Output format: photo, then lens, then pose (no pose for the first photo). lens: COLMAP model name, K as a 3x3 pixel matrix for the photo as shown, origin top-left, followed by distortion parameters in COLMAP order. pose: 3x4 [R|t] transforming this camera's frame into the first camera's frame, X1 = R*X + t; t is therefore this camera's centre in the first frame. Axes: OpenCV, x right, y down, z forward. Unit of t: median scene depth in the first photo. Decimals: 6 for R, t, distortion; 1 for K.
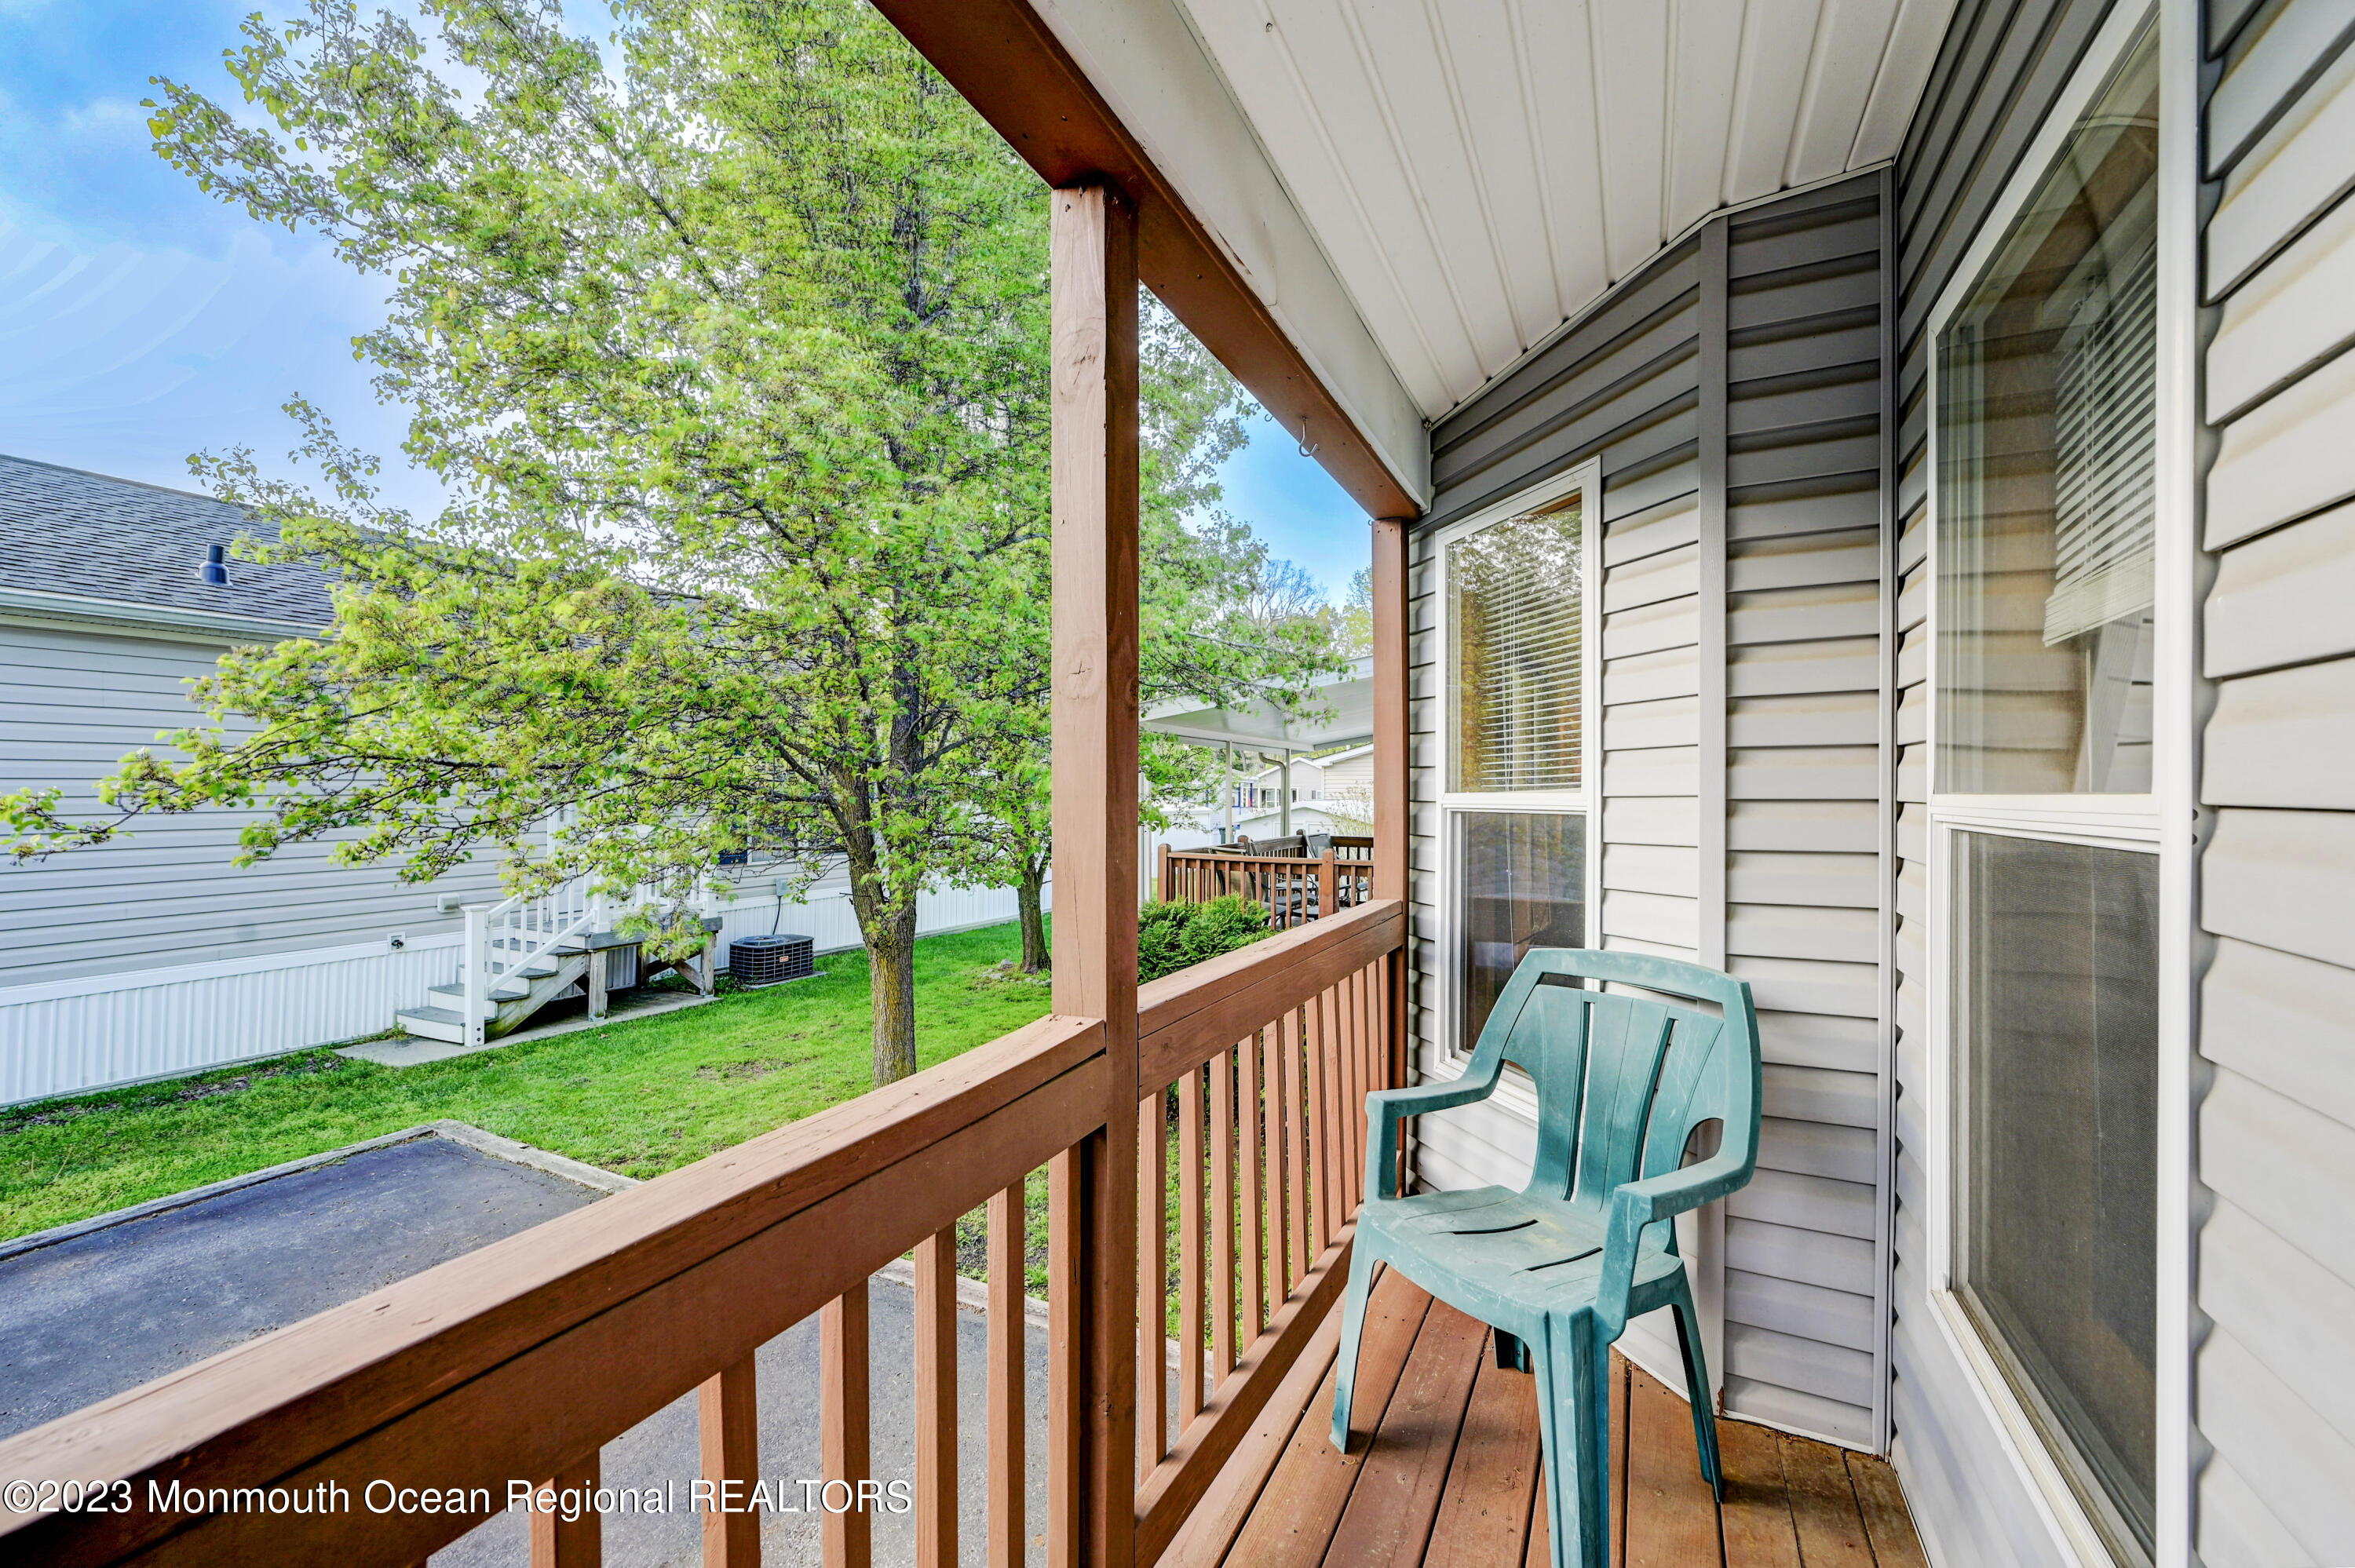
lens RADIAL K [[933.6, 0, 1177.5], [0, 933.6, 784.0], [0, 0, 1]] dist [-0.000108, 0.000320]
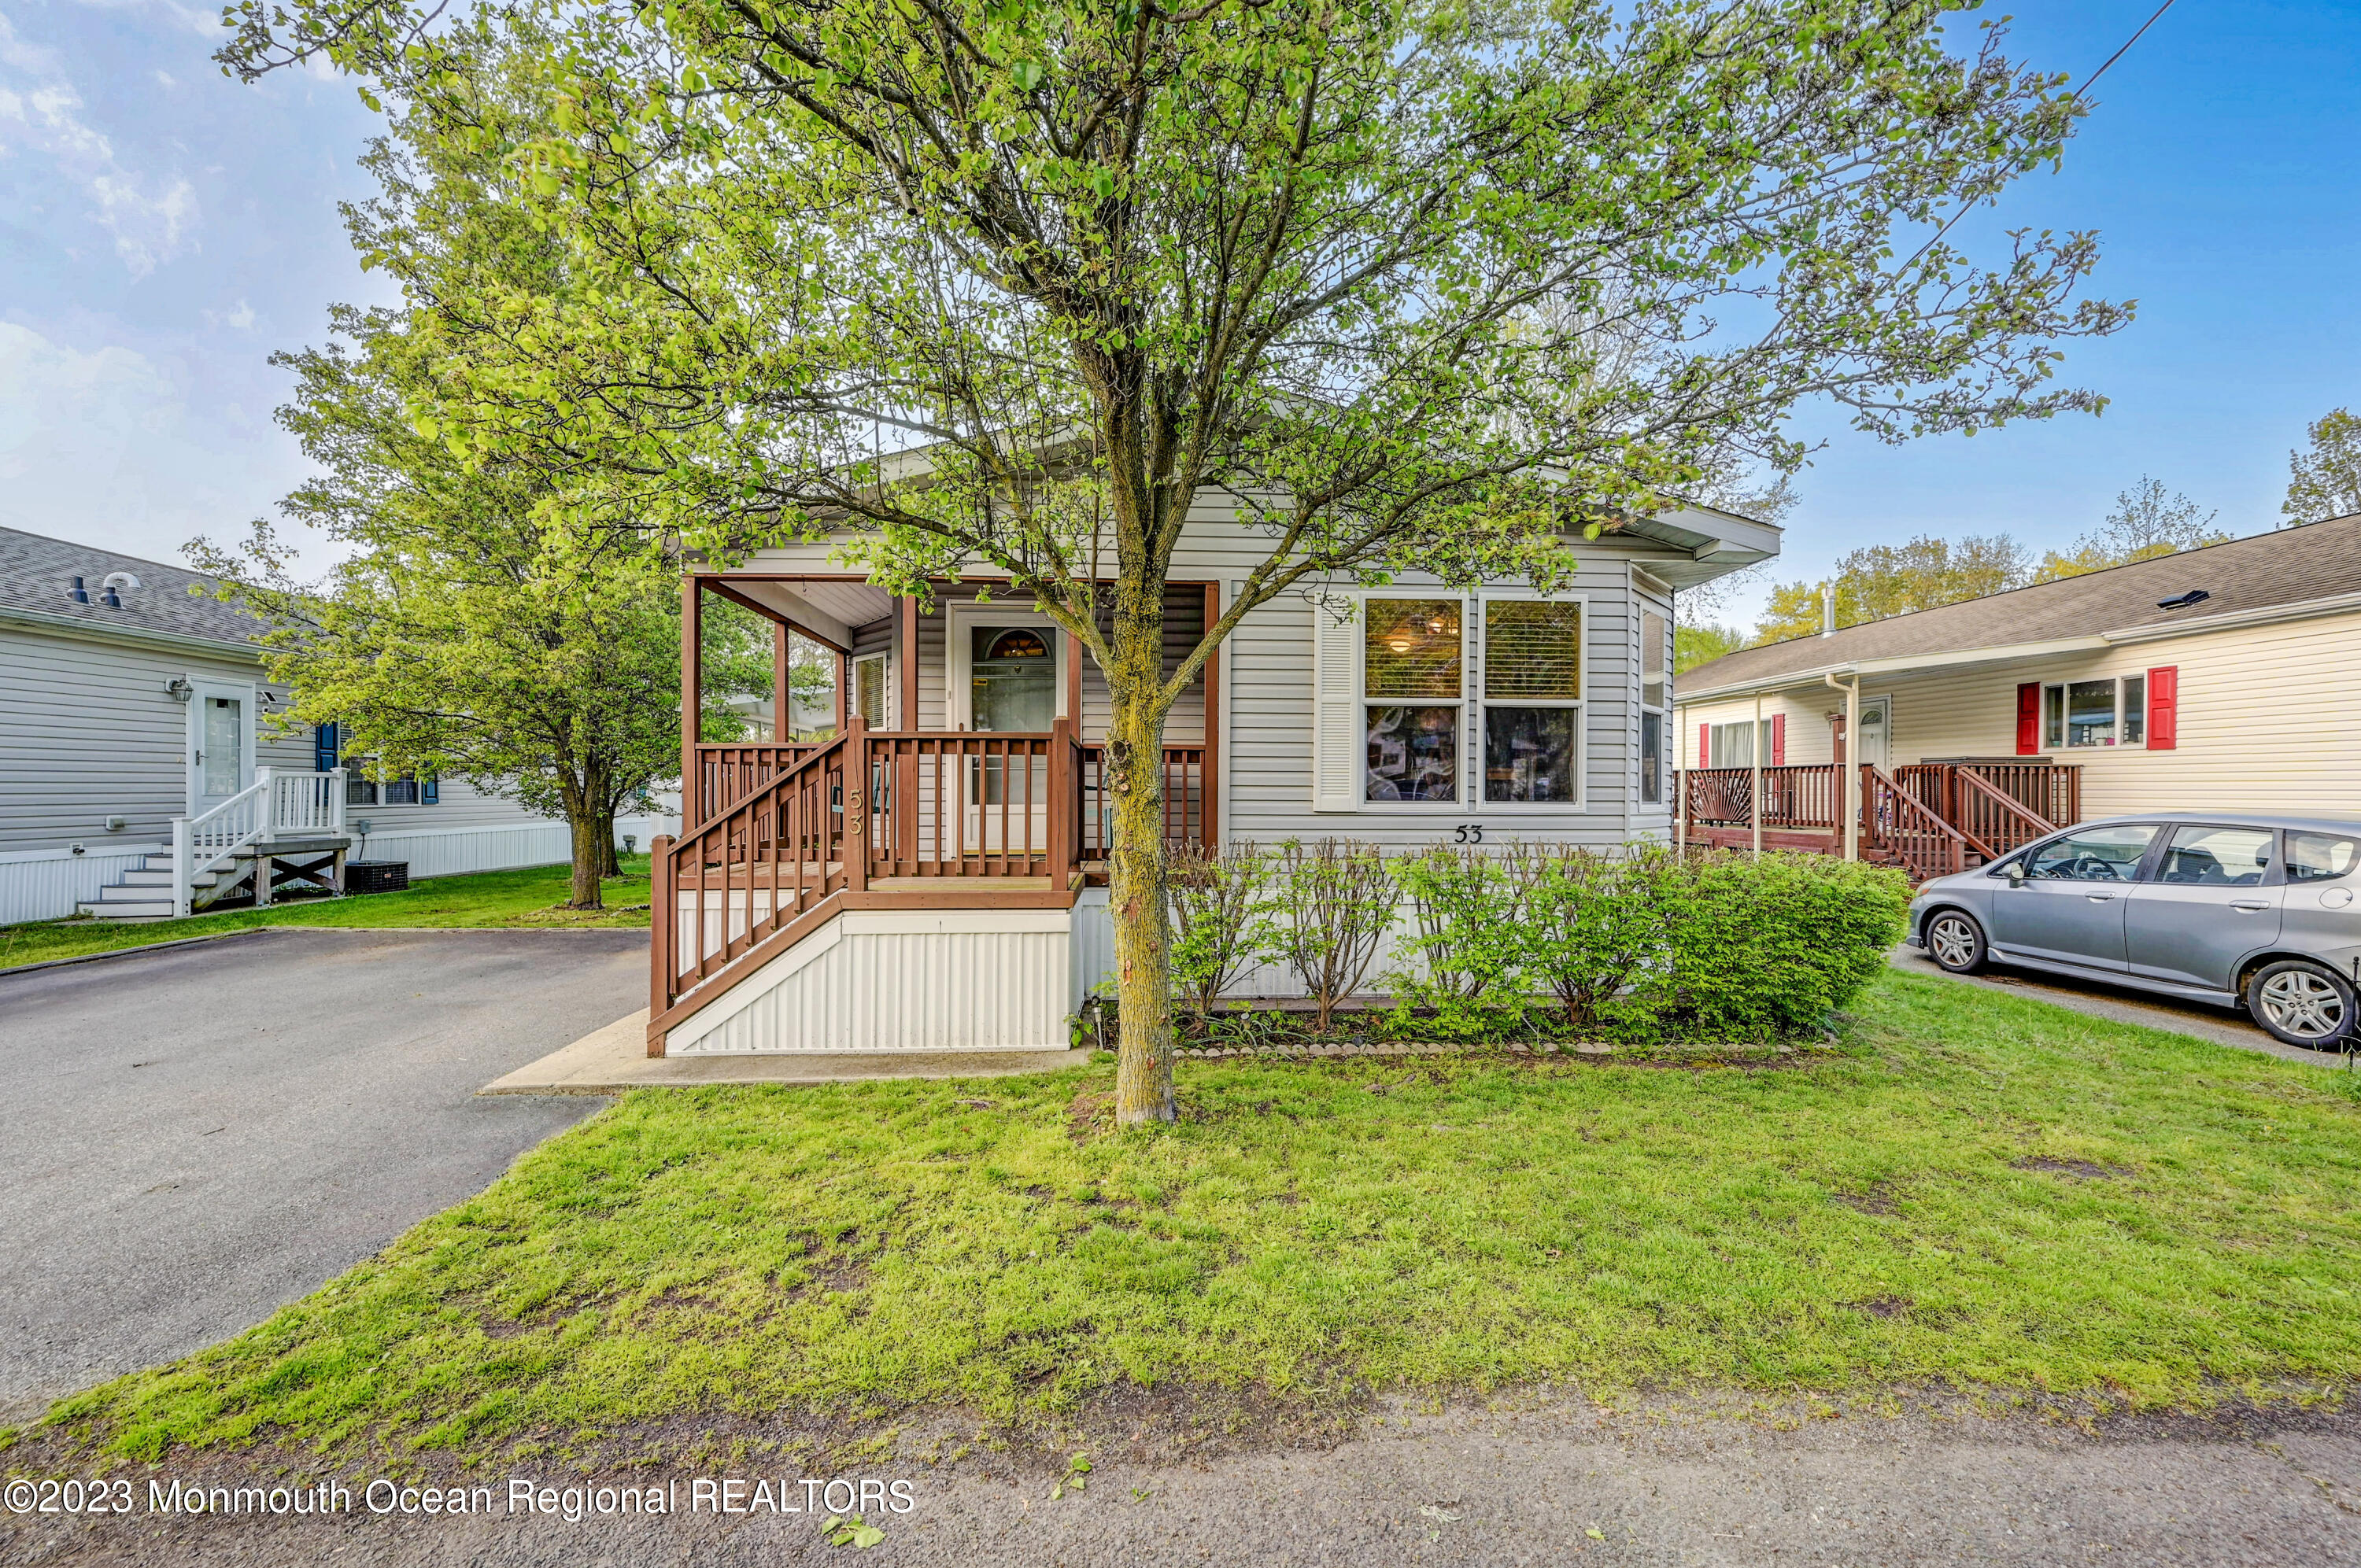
lens RADIAL K [[935.9, 0, 1180.5], [0, 935.9, 784.0], [0, 0, 1]] dist [-0.000108, 0.000320]
pose [[0.869415, 0.002275, 0.494078, -0.260578], [-0.001847, 0.999997, -0.001353, 0.143919], [-0.494080, 0.000263, 0.869416, -1.752829]]
